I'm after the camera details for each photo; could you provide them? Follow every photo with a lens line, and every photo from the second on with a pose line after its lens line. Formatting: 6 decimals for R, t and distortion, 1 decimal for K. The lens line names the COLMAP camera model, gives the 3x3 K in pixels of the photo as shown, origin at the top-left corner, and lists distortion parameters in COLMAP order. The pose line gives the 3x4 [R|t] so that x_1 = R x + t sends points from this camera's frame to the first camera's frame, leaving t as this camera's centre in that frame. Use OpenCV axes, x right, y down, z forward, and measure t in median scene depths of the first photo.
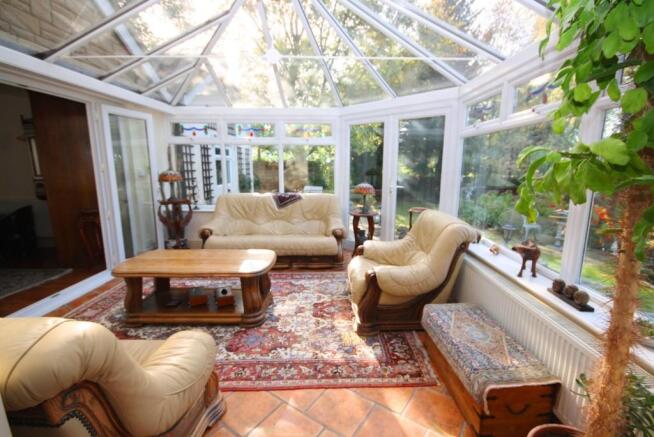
lens RADIAL K [[304.0, 0, 333.4], [0, 304.0, 219.3], [0, 0, 1]] dist [0.016735, -0.016771]
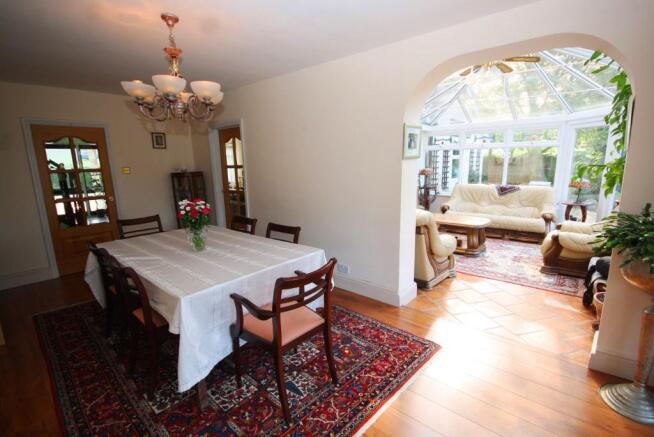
lens RADIAL K [[304.0, 0, 333.4], [0, 304.0, 219.3], [0, 0, 1]] dist [0.016735, -0.016771]
pose [[0.762042, 0.102168, -0.639417, 0.135549], [-0.092060, 0.994537, 0.049195, 0.068975], [0.640951, 0.021376, 0.767284, -0.506216]]
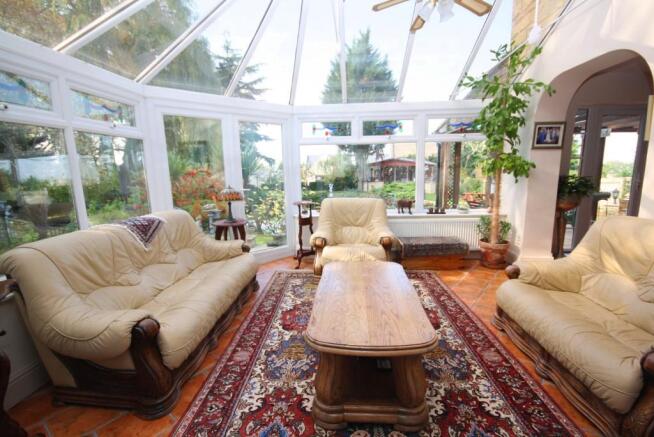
lens RADIAL K [[304.0, 0, 333.4], [0, 304.0, 219.3], [0, 0, 1]] dist [0.016735, -0.016771]
pose [[0.064311, -0.175152, 0.982439, -0.698304], [0.198745, 0.967003, 0.159390, -0.103346], [-0.977939, 0.185004, 0.096999, 0.598816]]
